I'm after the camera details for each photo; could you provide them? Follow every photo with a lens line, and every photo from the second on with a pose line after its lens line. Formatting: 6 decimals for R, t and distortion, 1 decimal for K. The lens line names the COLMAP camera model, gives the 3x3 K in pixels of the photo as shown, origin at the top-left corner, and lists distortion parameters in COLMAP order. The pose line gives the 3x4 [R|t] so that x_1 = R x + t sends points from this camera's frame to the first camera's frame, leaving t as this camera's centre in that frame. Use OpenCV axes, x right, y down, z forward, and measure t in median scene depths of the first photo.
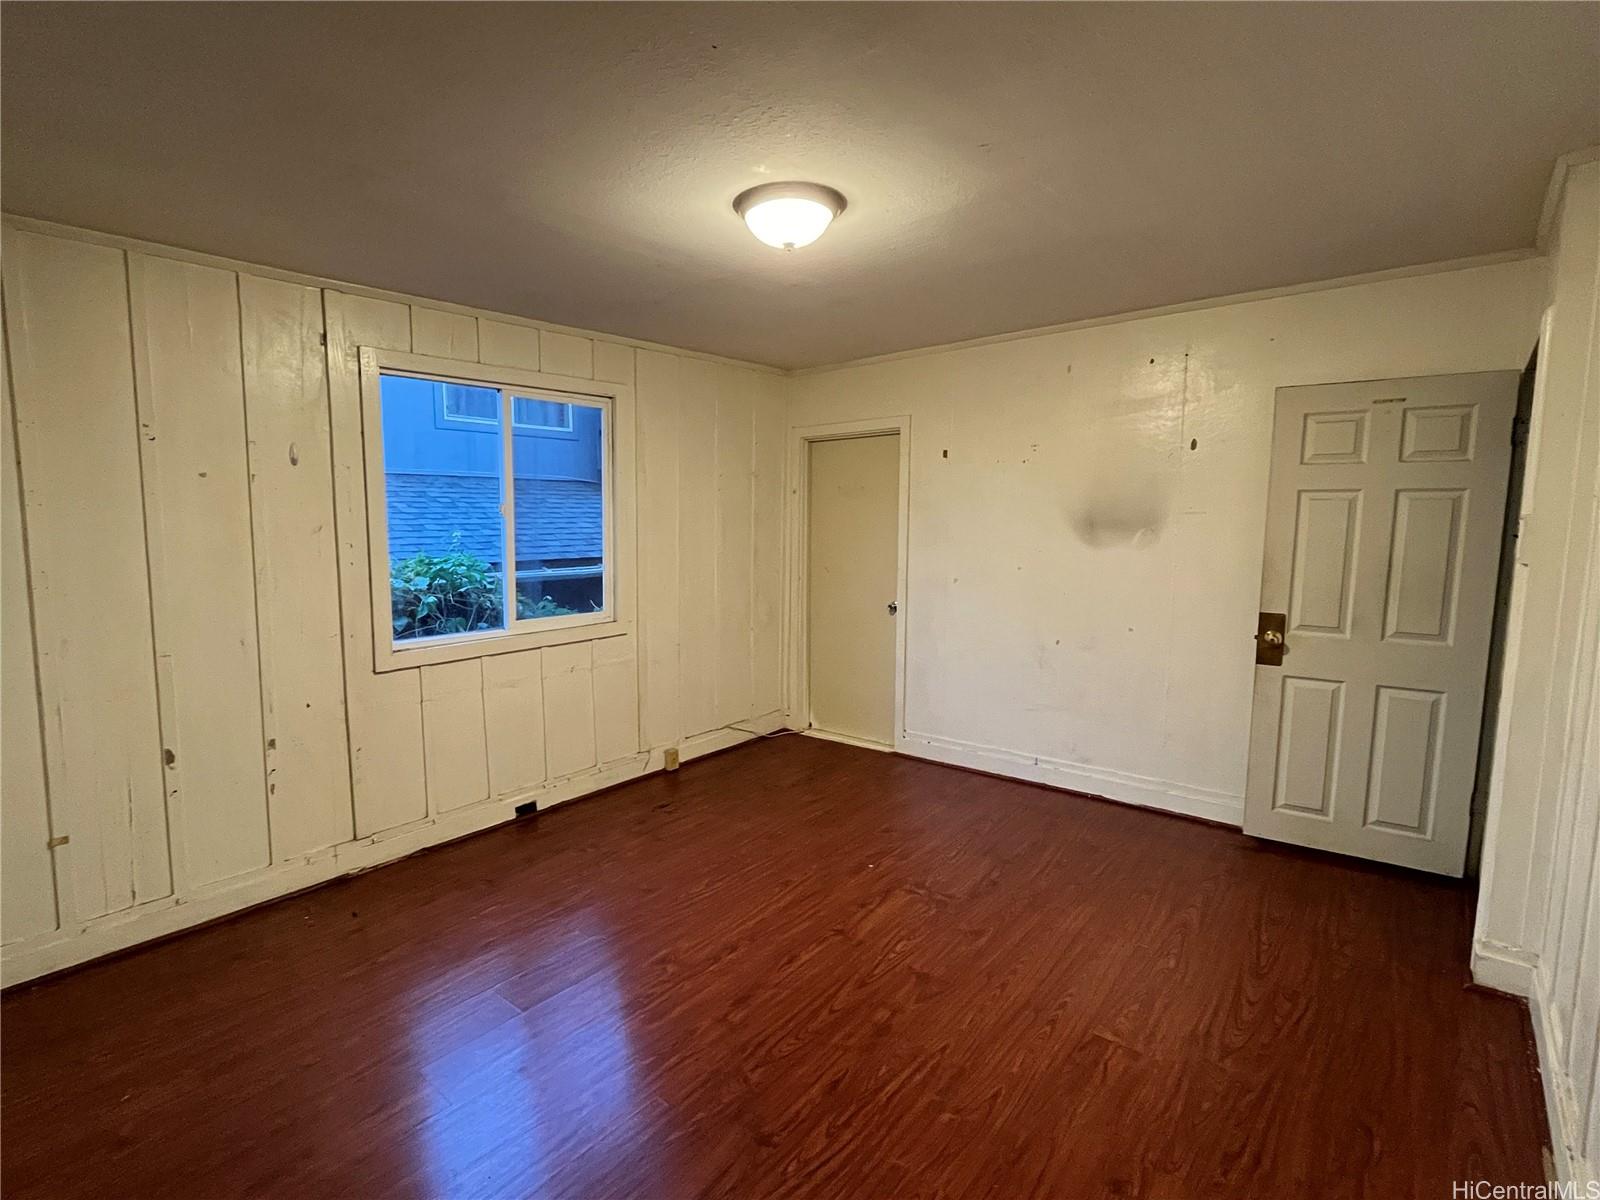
lens RADIAL K [[772.9, 0, 800.0], [0, 772.9, 600.0], [0, 0, 1]] dist [-0.004397, -0.000015]
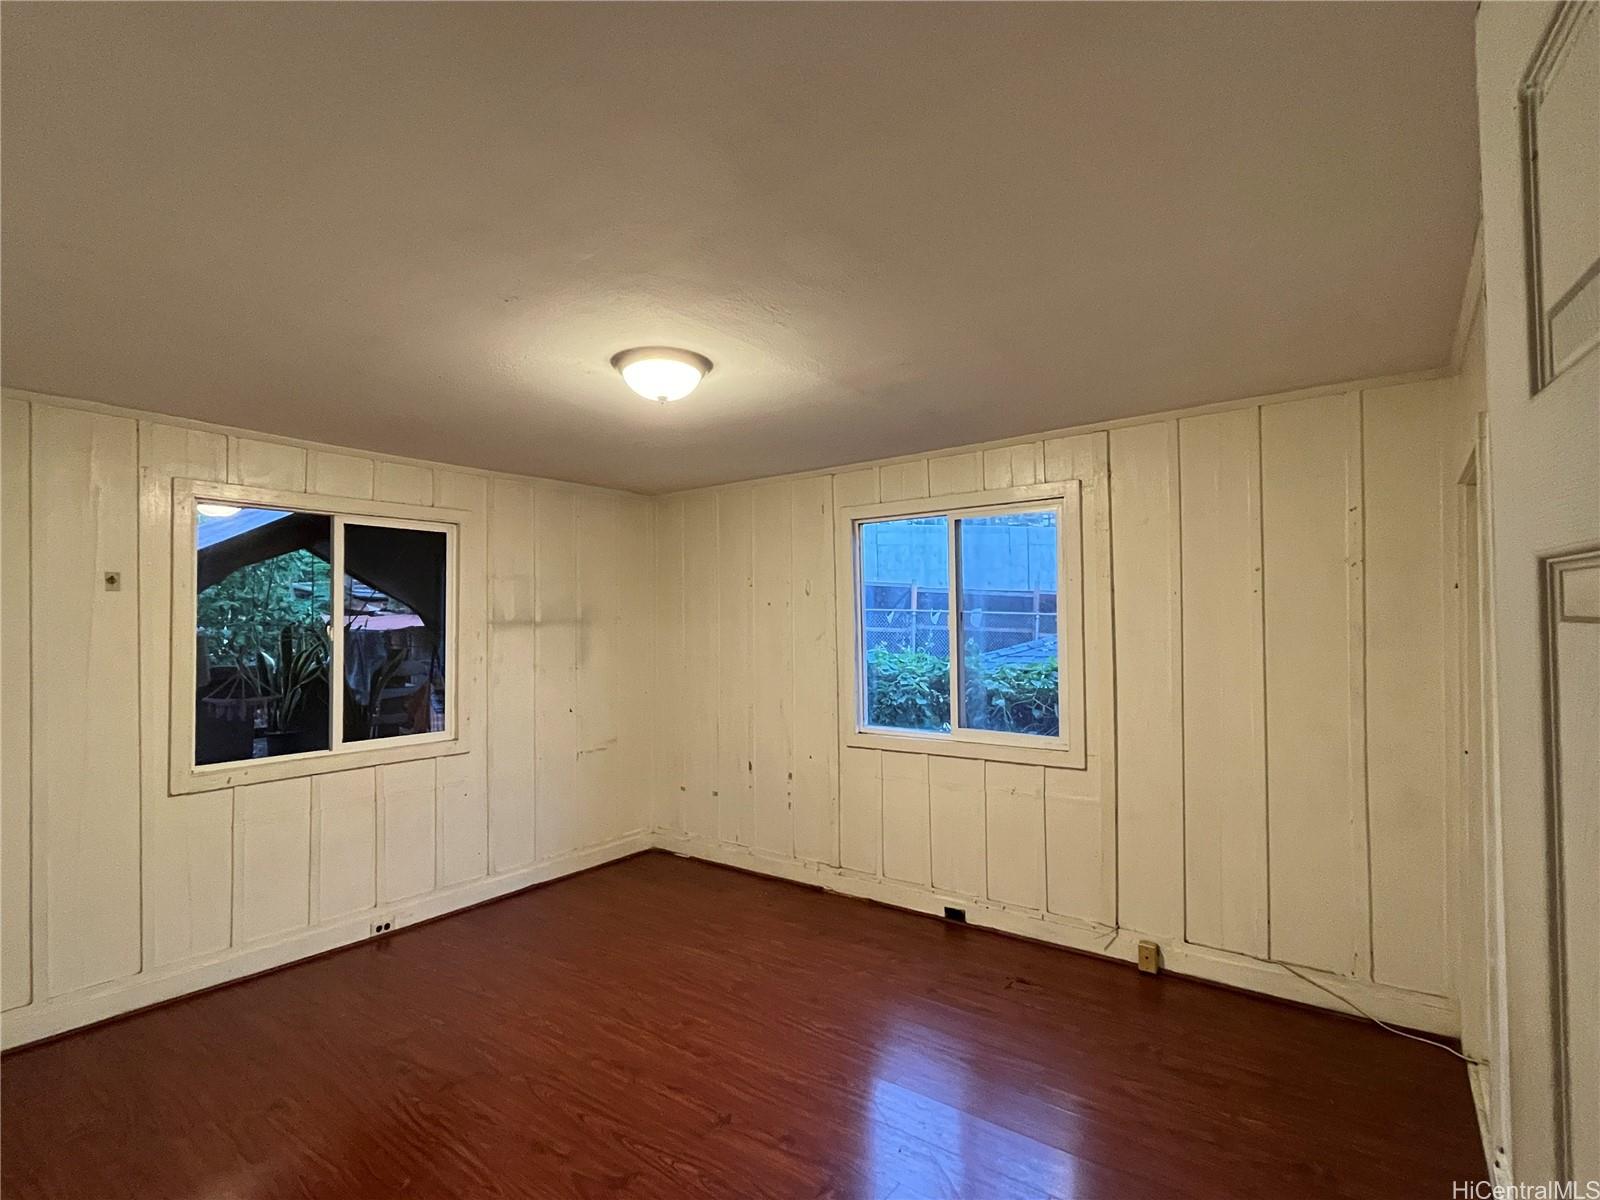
lens RADIAL K [[772.9, 0, 800.0], [0, 772.9, 600.0], [0, 0, 1]] dist [-0.004397, -0.000015]
pose [[0.043139, -0.019456, -0.998880, 0.721463], [-0.098121, 0.994894, -0.023616, -0.107587], [0.994239, 0.099030, 0.041010, 0.768222]]
